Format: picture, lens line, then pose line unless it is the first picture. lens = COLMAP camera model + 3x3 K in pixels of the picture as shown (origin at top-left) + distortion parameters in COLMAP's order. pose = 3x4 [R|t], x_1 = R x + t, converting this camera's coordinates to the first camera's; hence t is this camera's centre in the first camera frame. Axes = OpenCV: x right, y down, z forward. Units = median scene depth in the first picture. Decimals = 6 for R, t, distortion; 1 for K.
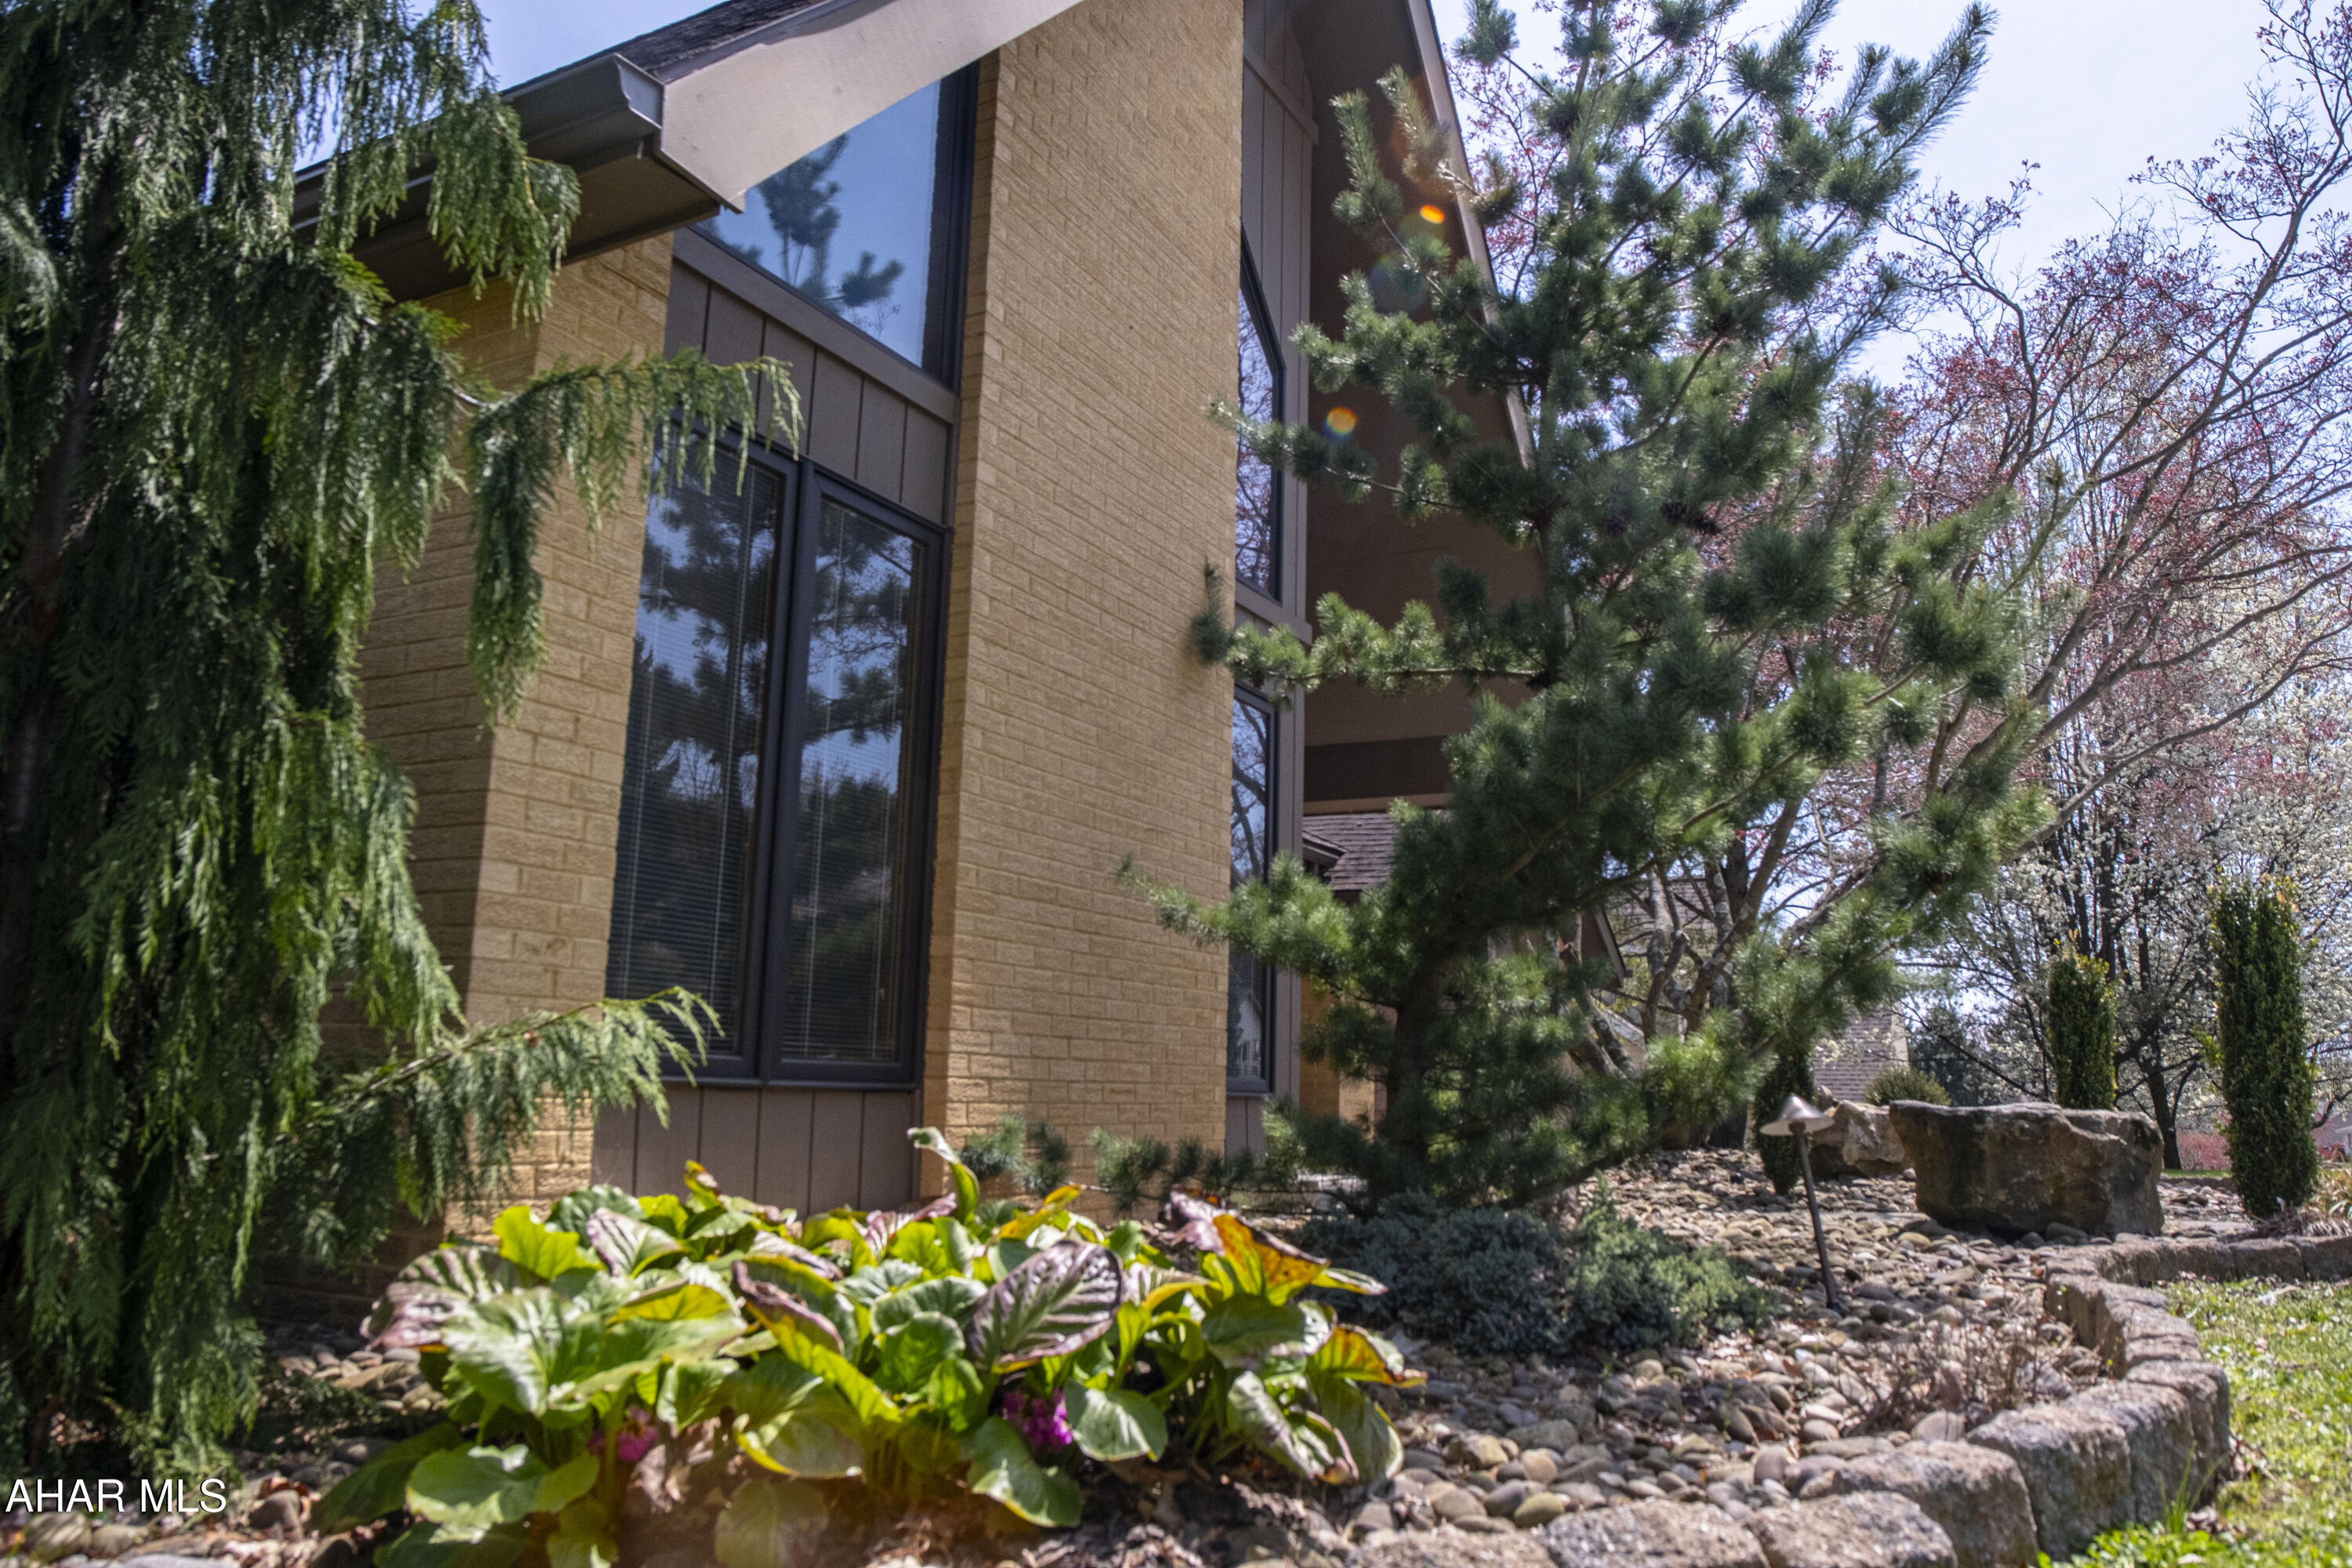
lens RADIAL K [[1677.2, 0, 1176.0], [0, 1677.2, 784.0], [0, 0, 1]] dist [-0.086921, 0.063611]
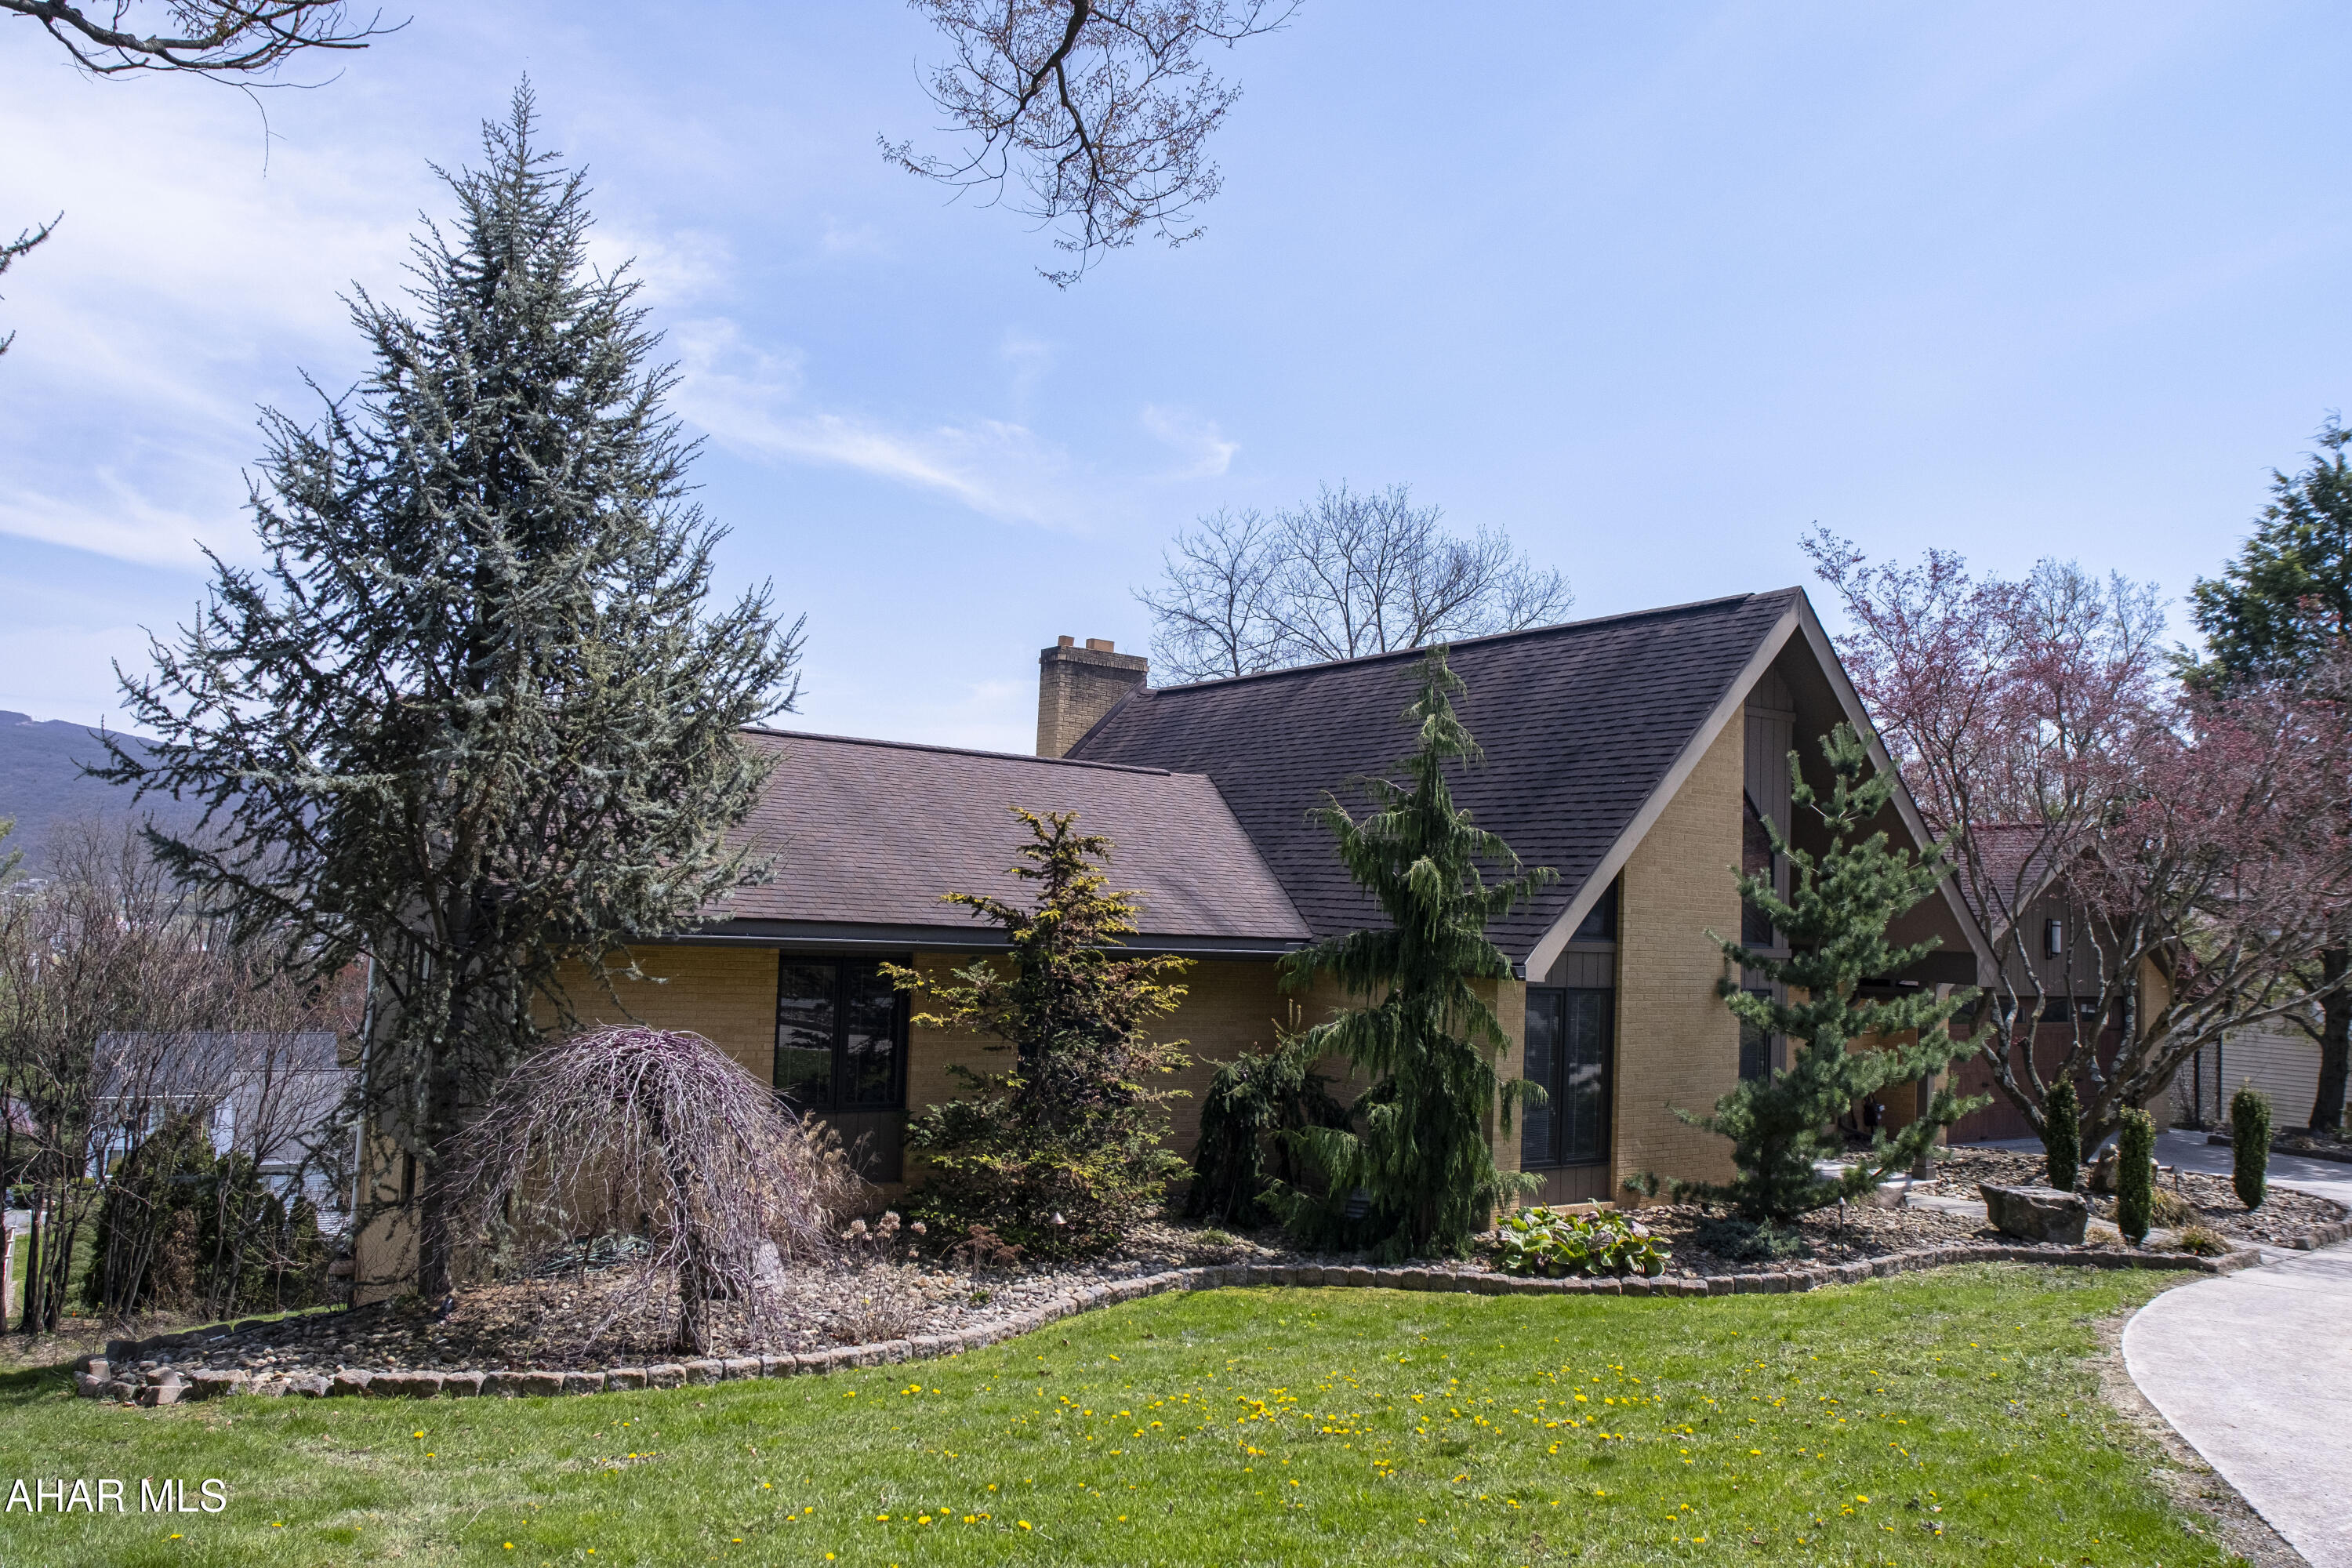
lens RADIAL K [[1677.2, 0, 1176.0], [0, 1677.2, 784.0], [0, 0, 1]] dist [-0.086921, 0.063611]
pose [[0.883824, -0.026614, -0.467061, 1.030513], [0.065336, 0.995618, 0.066903, -1.345421], [0.463234, -0.089647, 0.881690, -3.564522]]
